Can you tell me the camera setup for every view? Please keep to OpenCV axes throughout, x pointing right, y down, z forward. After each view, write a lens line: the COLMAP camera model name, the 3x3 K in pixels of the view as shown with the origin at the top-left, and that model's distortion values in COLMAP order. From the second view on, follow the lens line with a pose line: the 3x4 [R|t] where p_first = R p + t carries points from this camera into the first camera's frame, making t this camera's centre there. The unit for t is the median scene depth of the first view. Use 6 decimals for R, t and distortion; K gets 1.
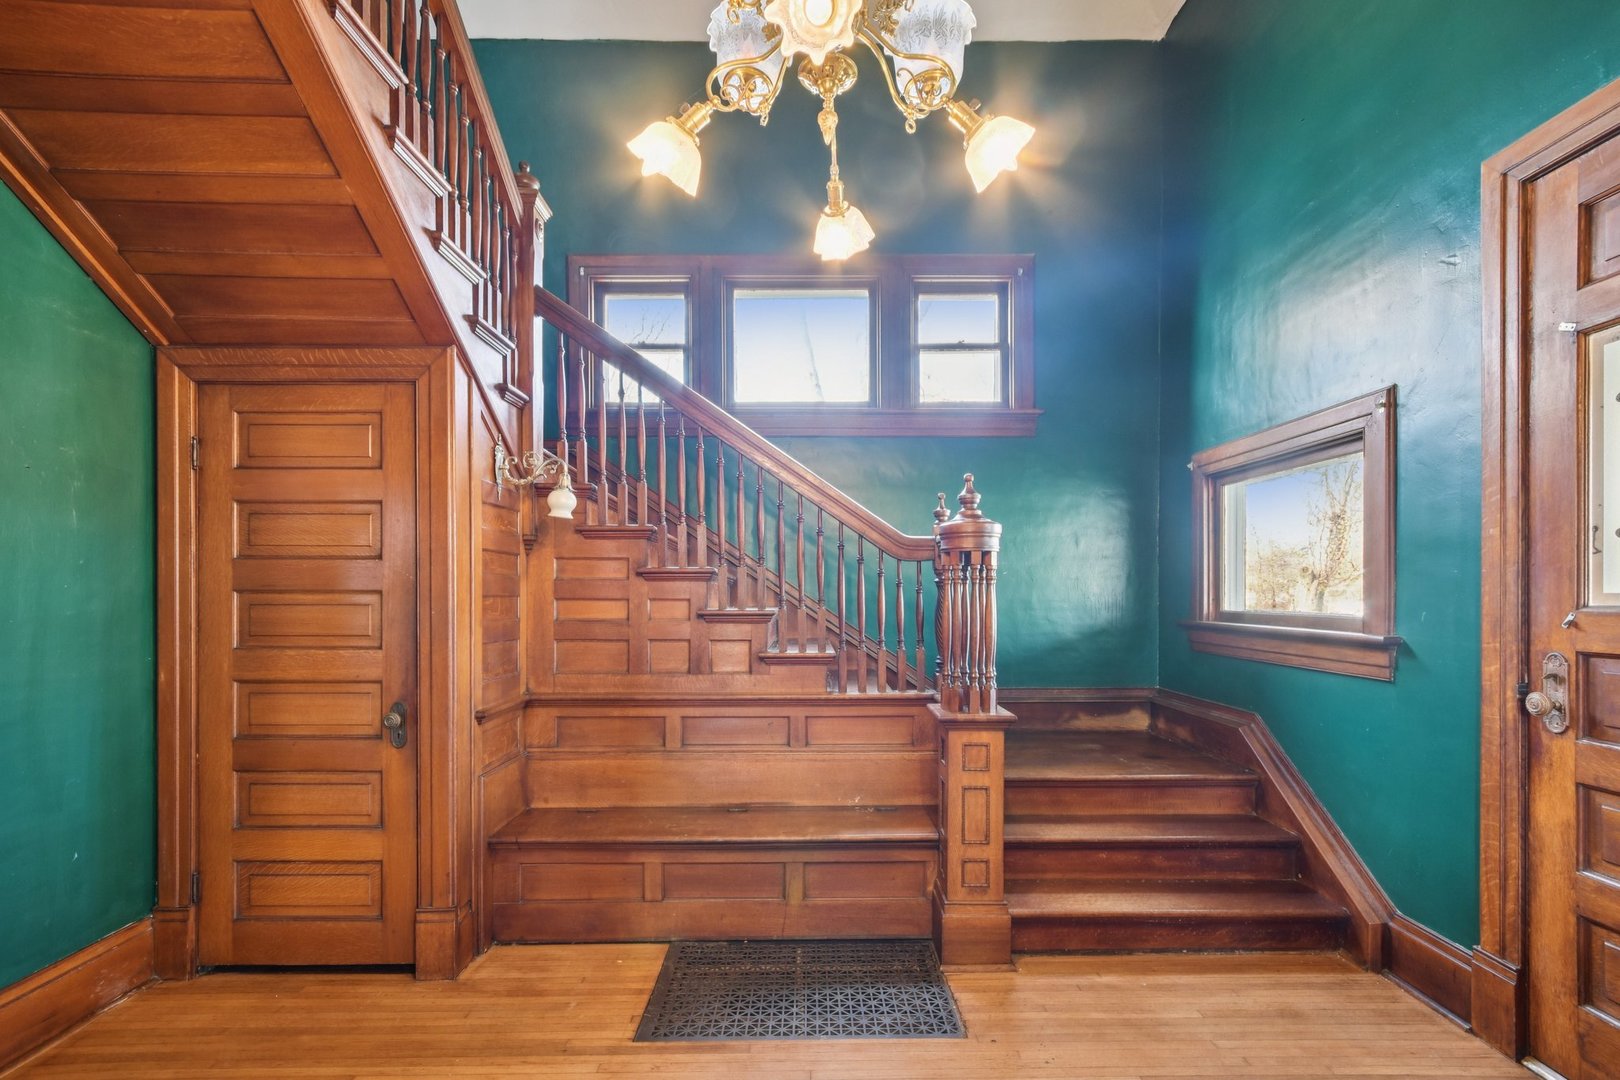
lens RADIAL K [[716.1, 0, 811.0], [0, 716.1, 590.3], [0, 0, 1]] dist [-0.000084, 0.000157]
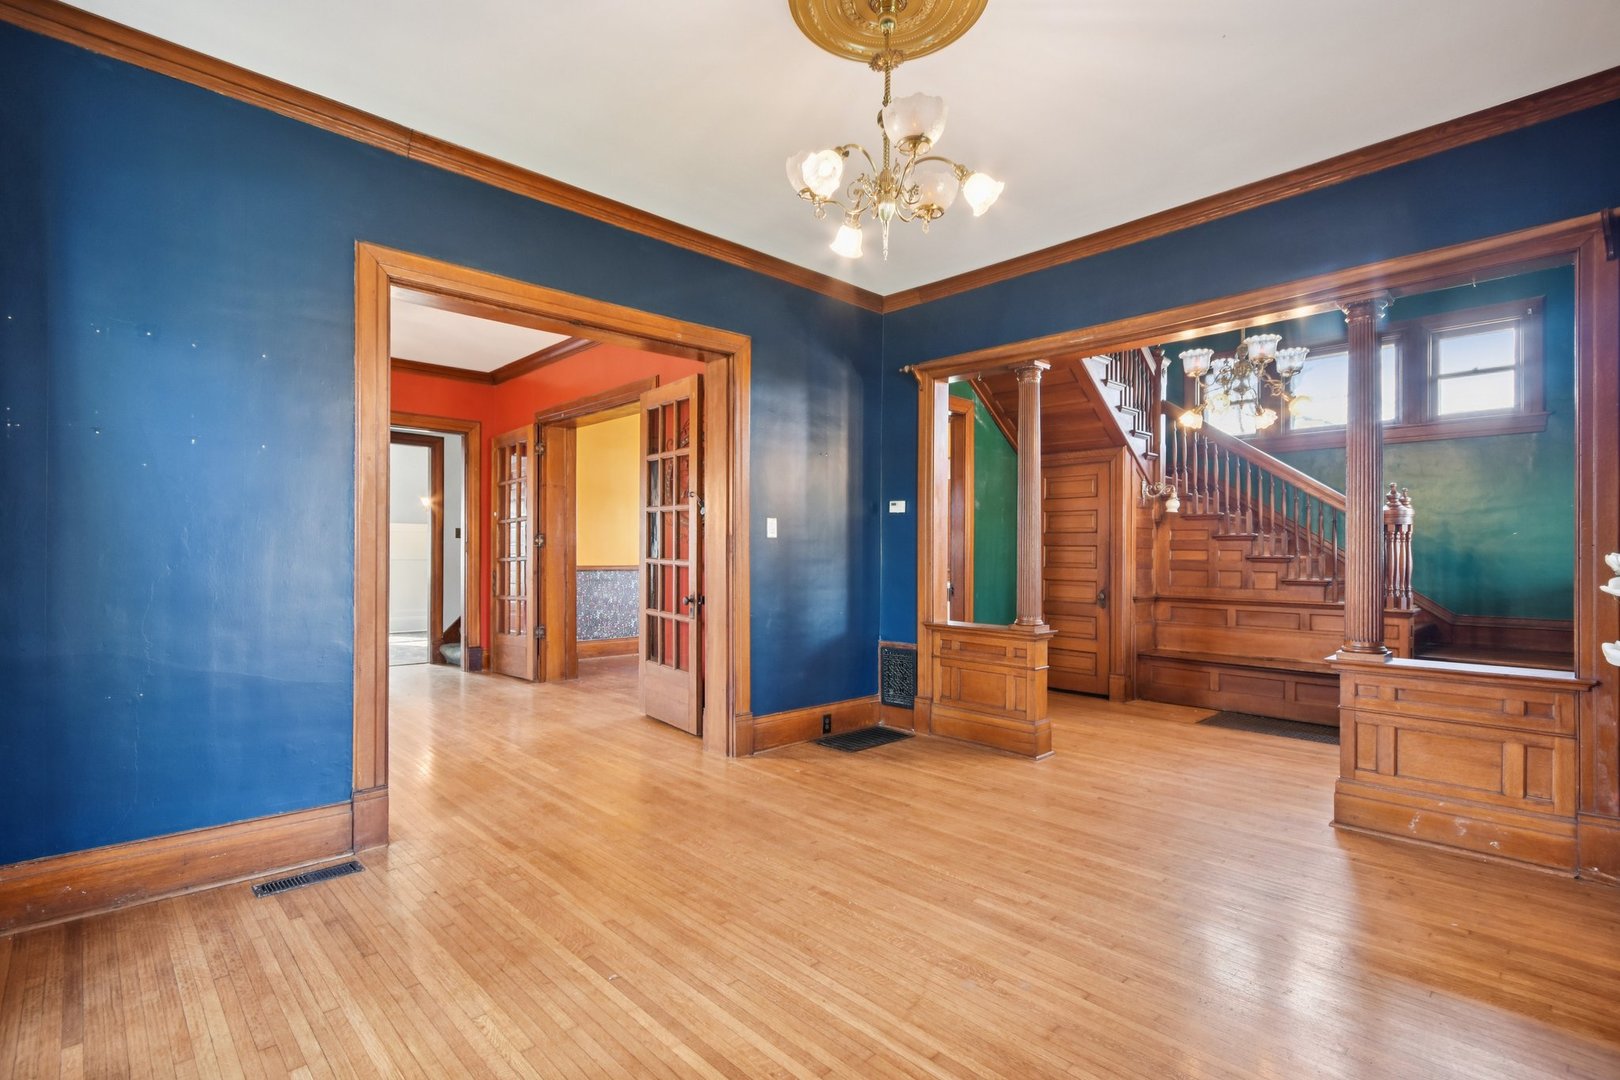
lens RADIAL K [[767.4, 0, 813.6], [0, 767.4, 557.9], [0, 0, 1]] dist [0.000941, 0.000093]
pose [[0.682437, 0.008138, -0.730899, 0.589043], [-0.005387, 0.999967, 0.006104, 0.028647], [0.730924, -0.000228, 0.682458, -1.332395]]
